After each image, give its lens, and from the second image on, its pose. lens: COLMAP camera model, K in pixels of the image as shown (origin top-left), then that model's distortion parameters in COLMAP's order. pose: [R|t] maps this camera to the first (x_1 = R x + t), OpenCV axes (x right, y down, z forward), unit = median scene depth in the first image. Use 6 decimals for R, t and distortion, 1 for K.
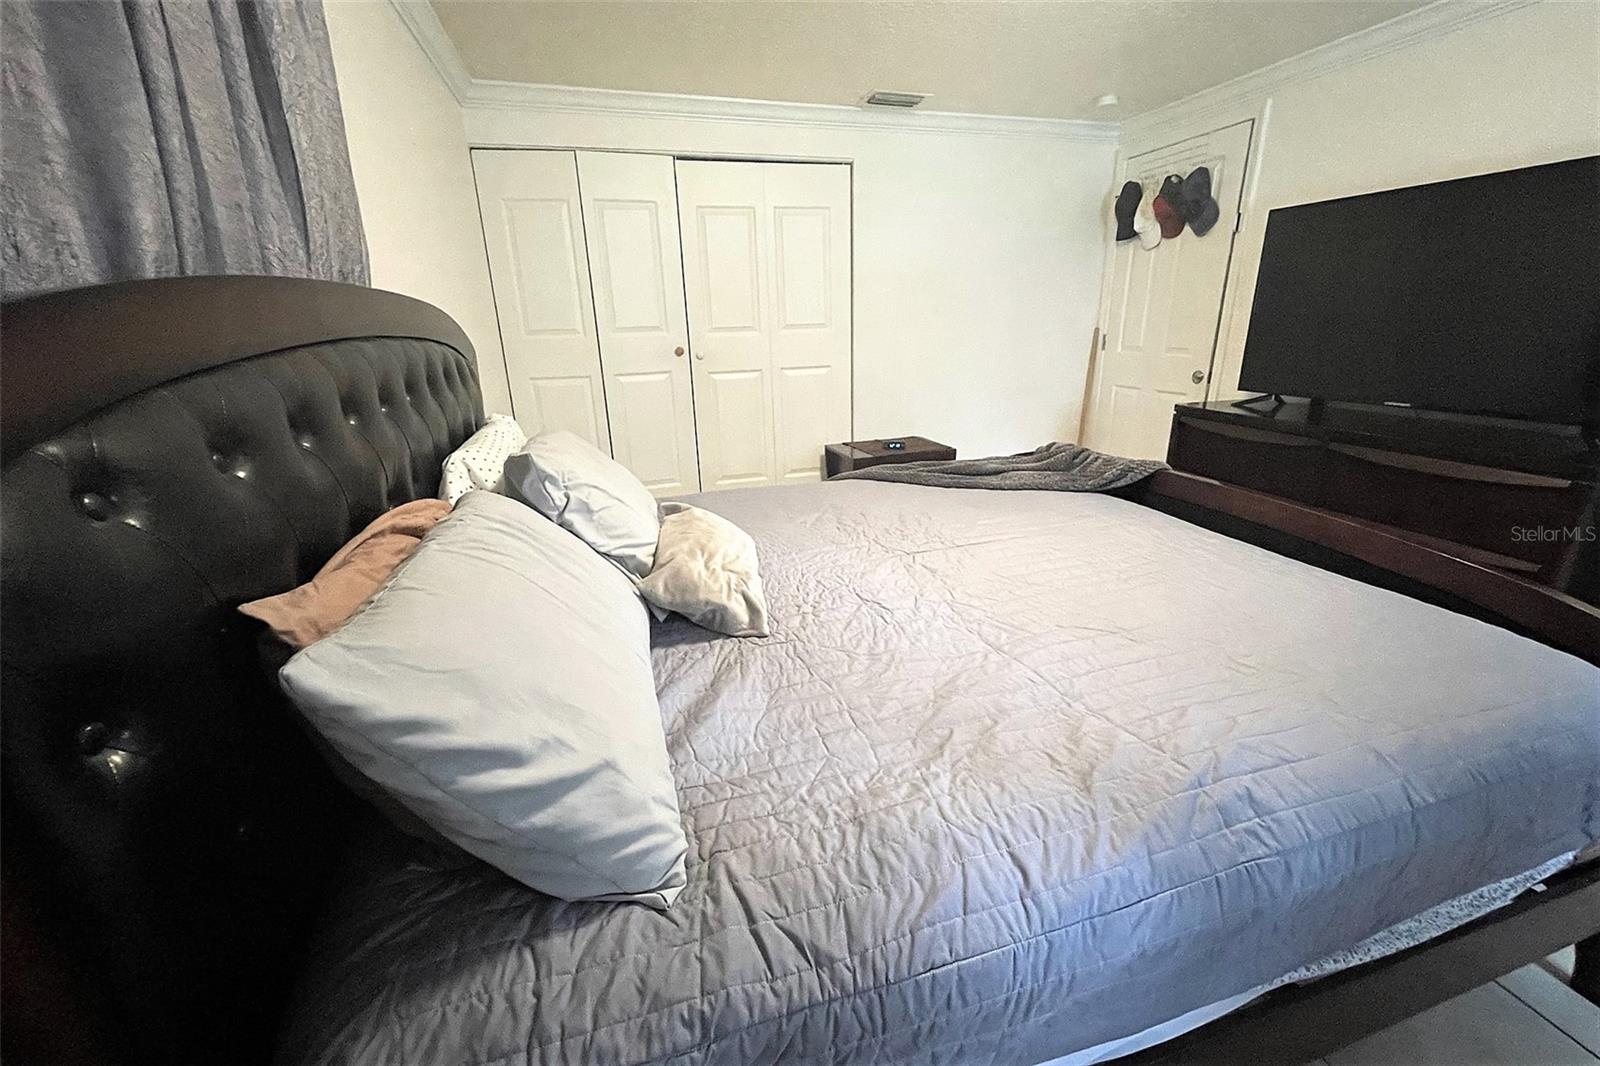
lens RADIAL K [[640.8, 0, 800.0], [0, 640.8, 533.0], [0, 0, 1]] dist [-0.001365, -0.000162]
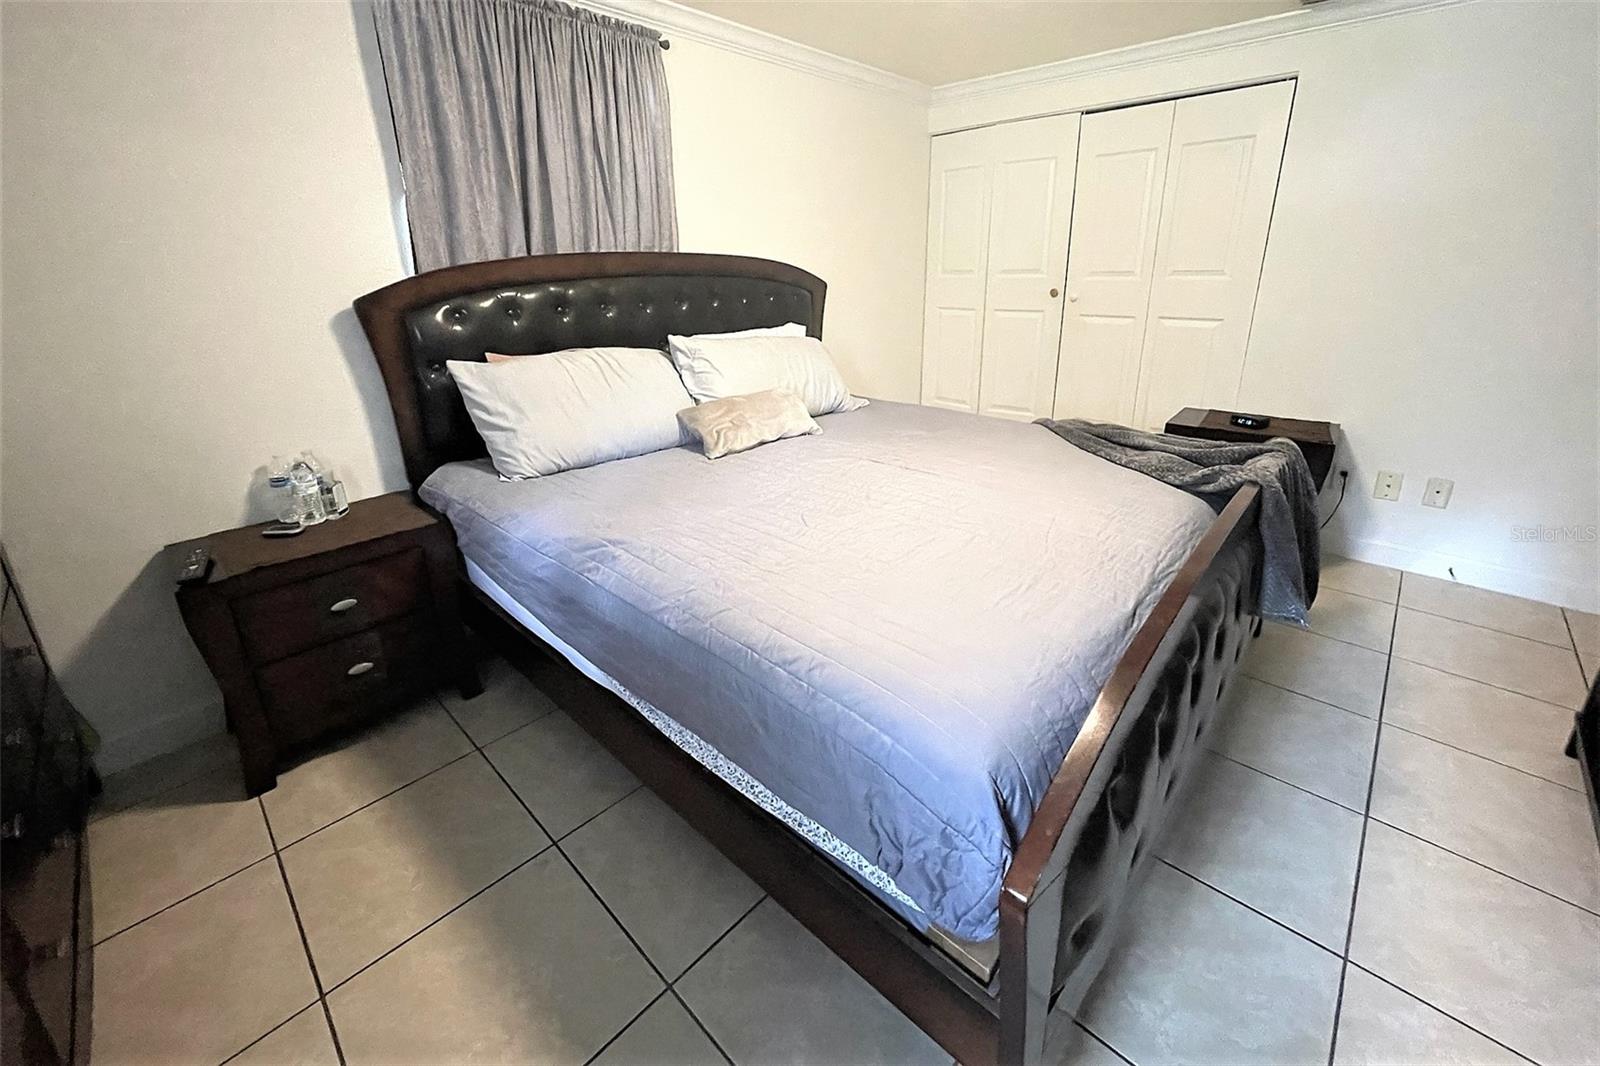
lens RADIAL K [[651.1, 0, 802.1], [0, 651.1, 458.9], [0, 0, 1]] dist [-0.000994, 0.000395]
pose [[0.506016, 0.262395, -0.821643, 0.635811], [-0.272520, 0.952442, 0.136333, -0.059447], [0.818341, 0.154927, 0.553458, 0.109584]]
